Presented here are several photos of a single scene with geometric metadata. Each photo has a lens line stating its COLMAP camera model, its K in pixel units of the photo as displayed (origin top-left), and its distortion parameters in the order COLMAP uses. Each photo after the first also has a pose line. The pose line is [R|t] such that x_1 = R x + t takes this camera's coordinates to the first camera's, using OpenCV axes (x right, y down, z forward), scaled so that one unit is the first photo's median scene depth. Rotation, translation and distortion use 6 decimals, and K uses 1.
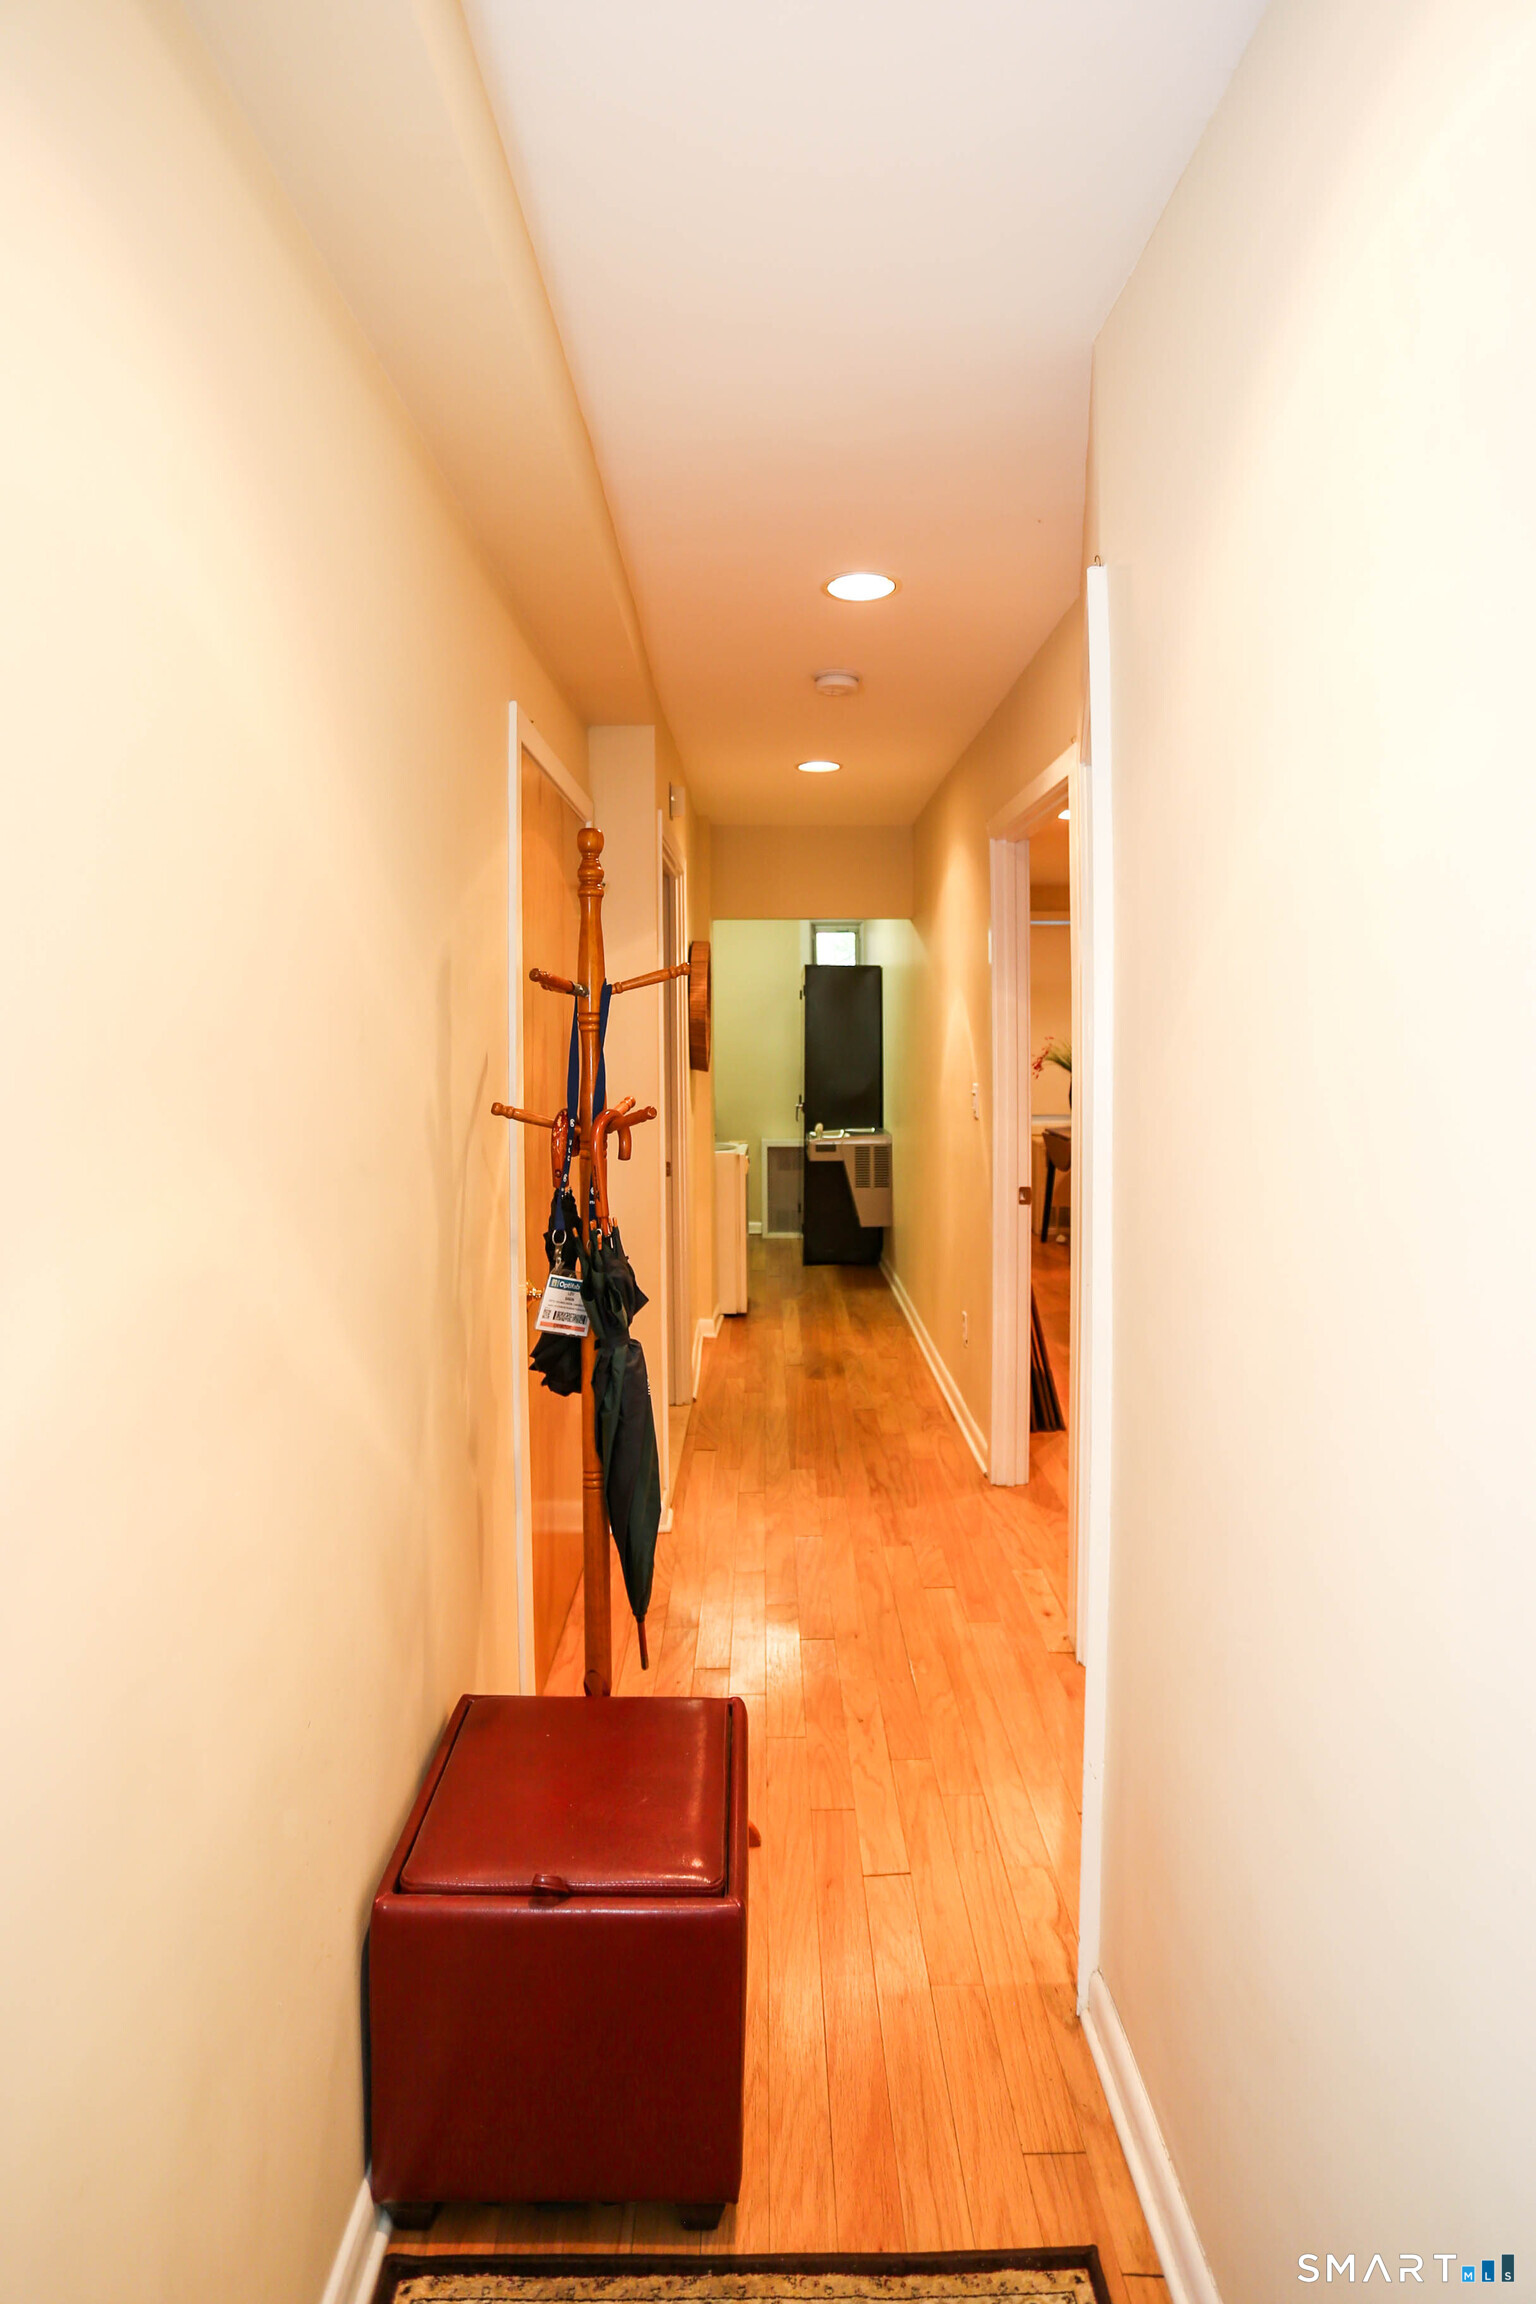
lens RADIAL K [[1184.7, 0, 768.0], [0, 1184.7, 1152.0], [0, 0, 1]] dist [-0.064013, 0.034728]
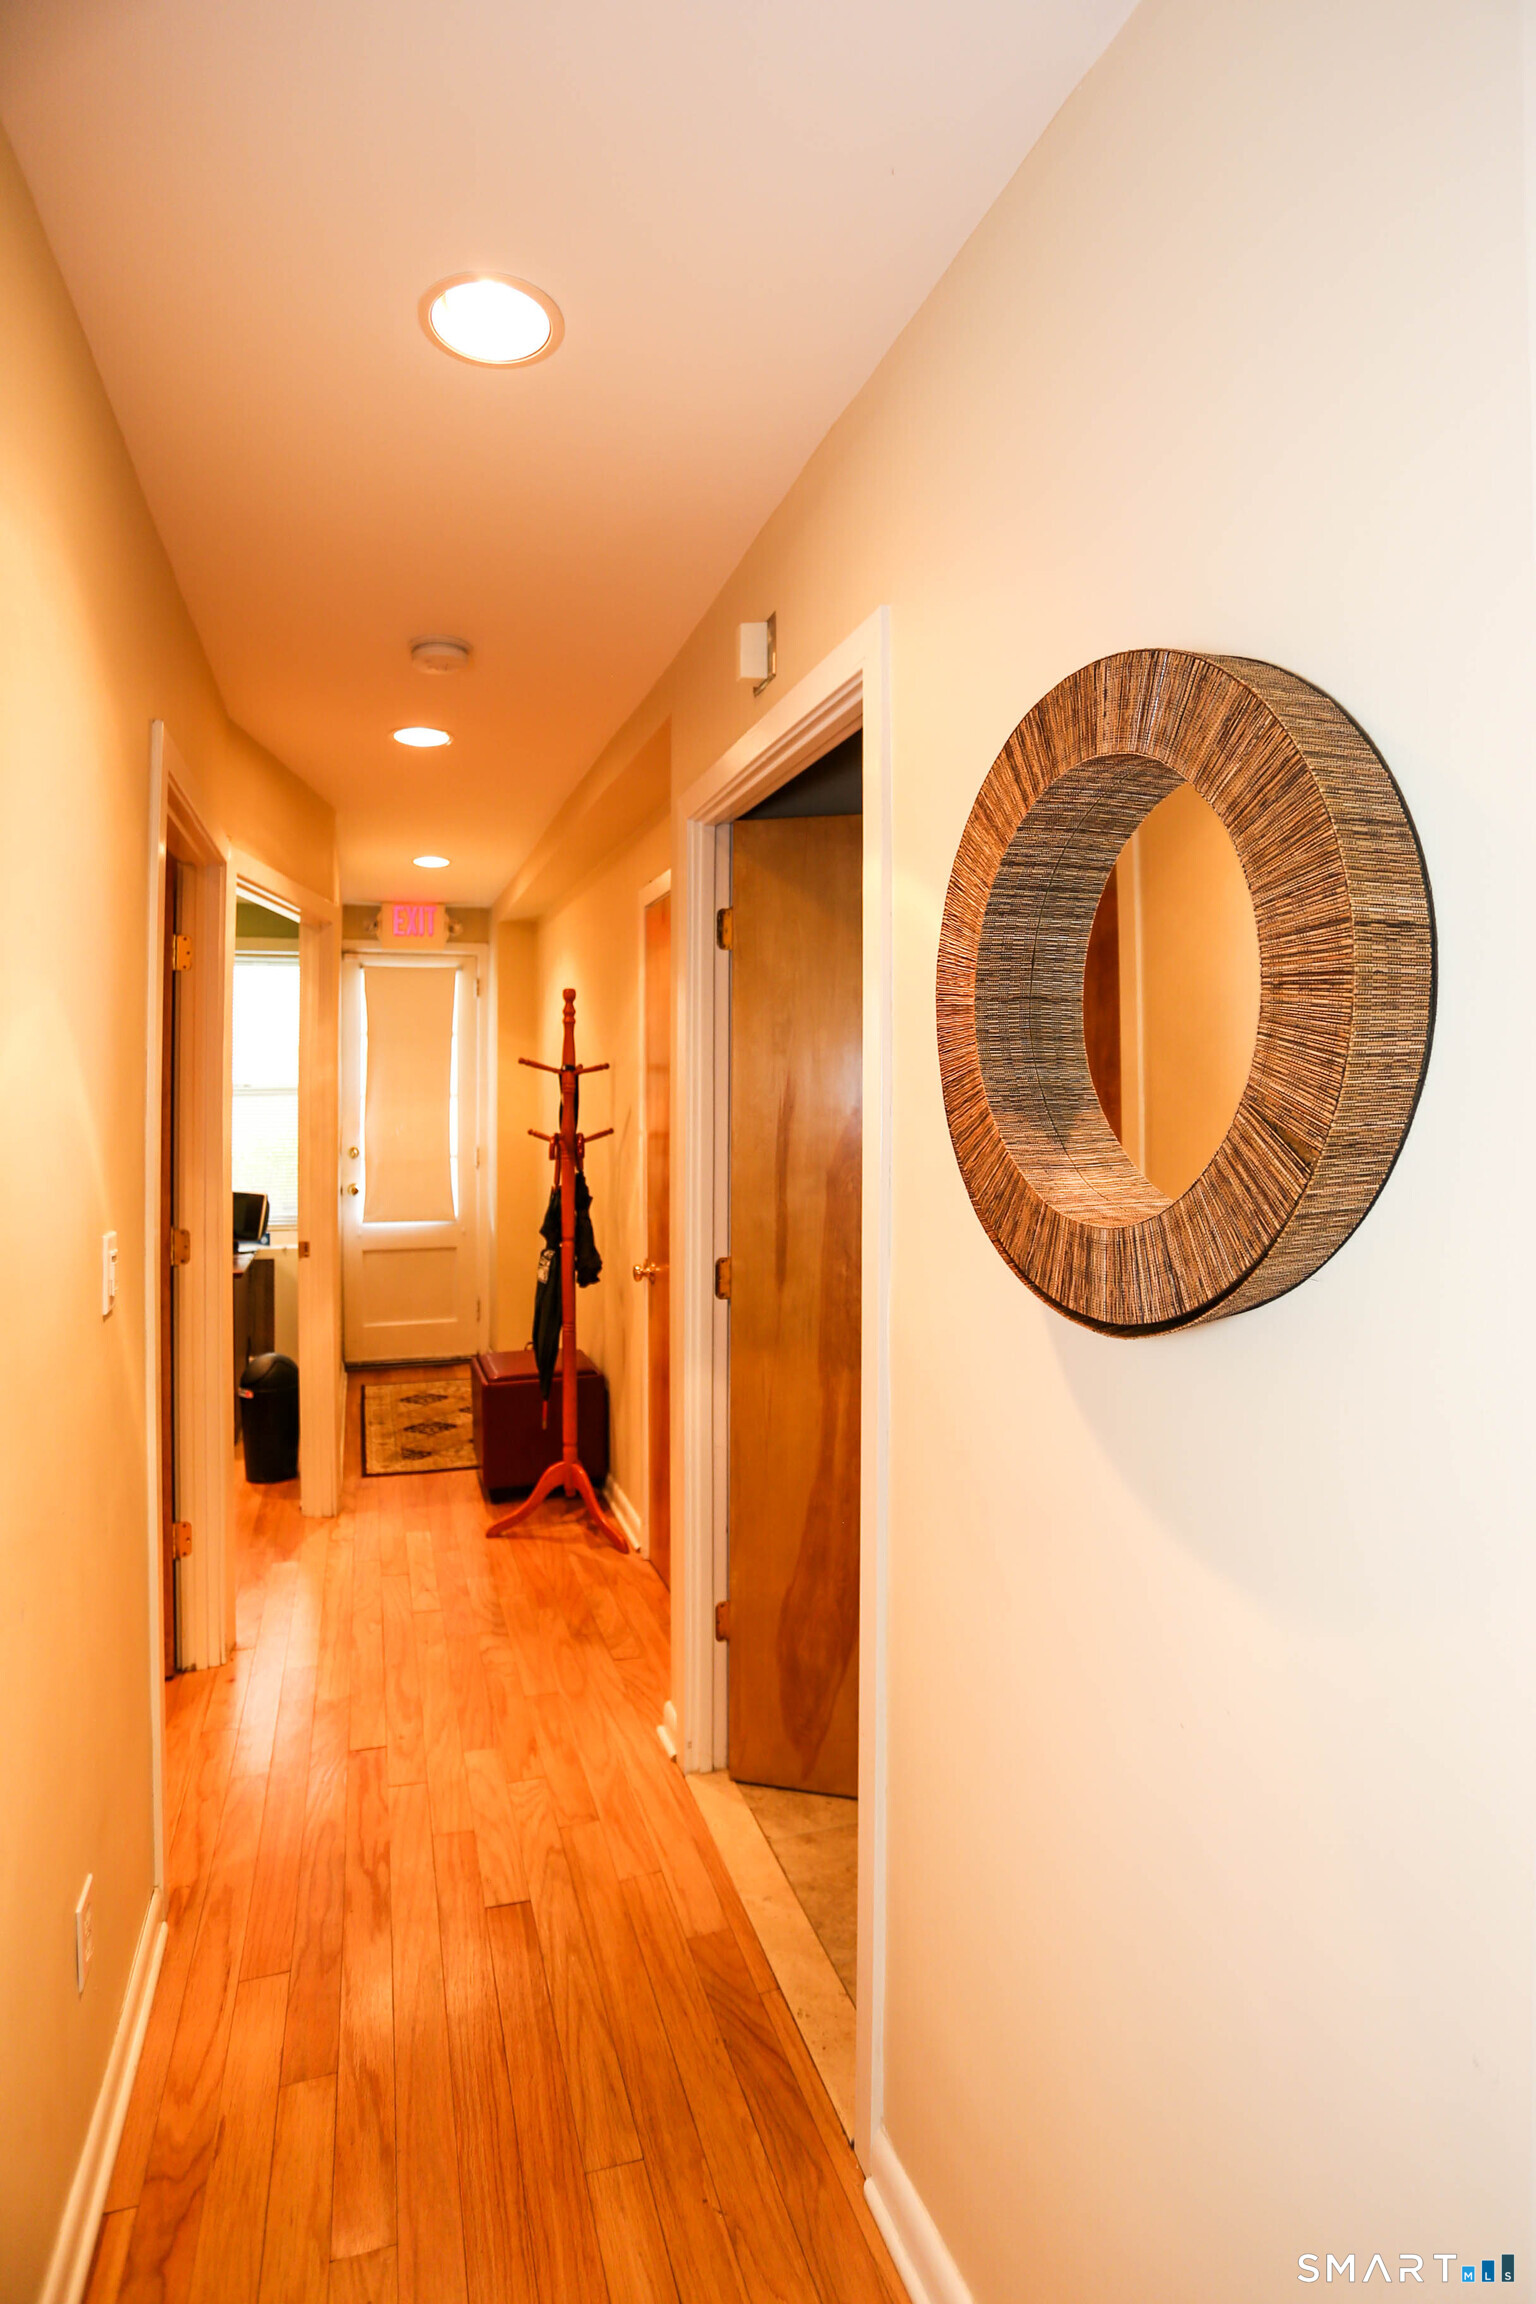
lens RADIAL K [[1184.7, 0, 768.0], [0, 1184.7, 1152.0], [0, 0, 1]] dist [-0.064013, 0.034728]
pose [[-0.947539, 0.009891, -0.319487, 0.106024], [-0.036549, 0.989613, 0.139035, -0.204019], [0.317544, 0.143418, -0.937335, 1.882597]]
